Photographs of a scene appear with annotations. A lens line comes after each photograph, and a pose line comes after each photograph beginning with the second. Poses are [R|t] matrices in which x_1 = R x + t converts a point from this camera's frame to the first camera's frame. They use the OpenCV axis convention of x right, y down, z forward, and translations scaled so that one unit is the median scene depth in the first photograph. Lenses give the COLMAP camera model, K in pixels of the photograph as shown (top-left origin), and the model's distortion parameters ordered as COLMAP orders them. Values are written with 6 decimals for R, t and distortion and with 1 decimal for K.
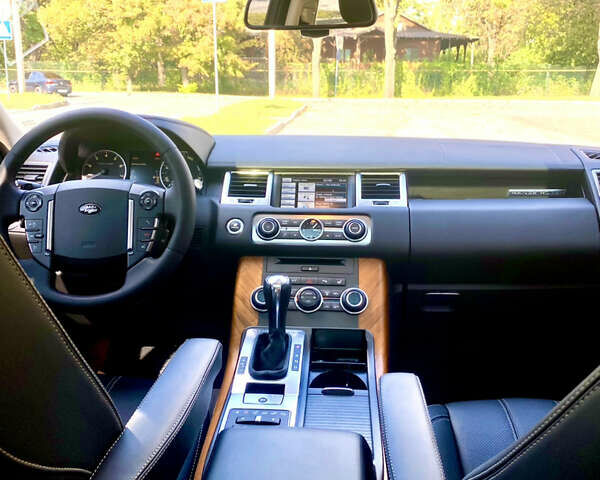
lens RADIAL K [[602.6, 0, 302.1], [0, 602.6, 250.0], [0, 0, 1]] dist [0.128671, -0.274196]
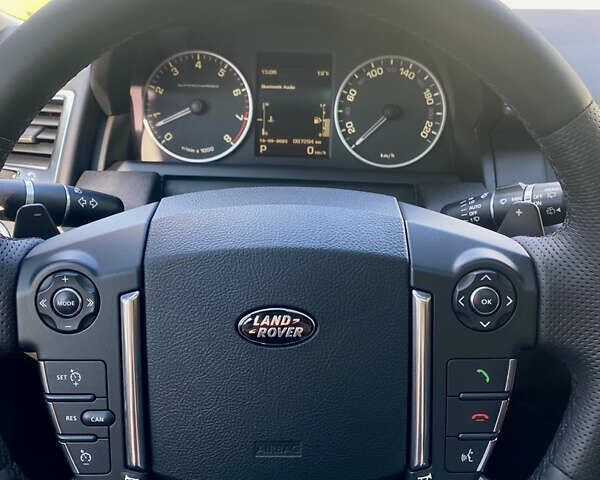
lens RADIAL K [[602.6, 0, 302.1], [0, 602.6, 250.0], [0, 0, 1]] dist [0.128671, -0.274196]
pose [[0.999380, -0.010465, 0.033631, -0.340479], [0.002407, 0.972898, 0.231223, -0.163662], [-0.035139, -0.230999, 0.972319, 0.730439]]
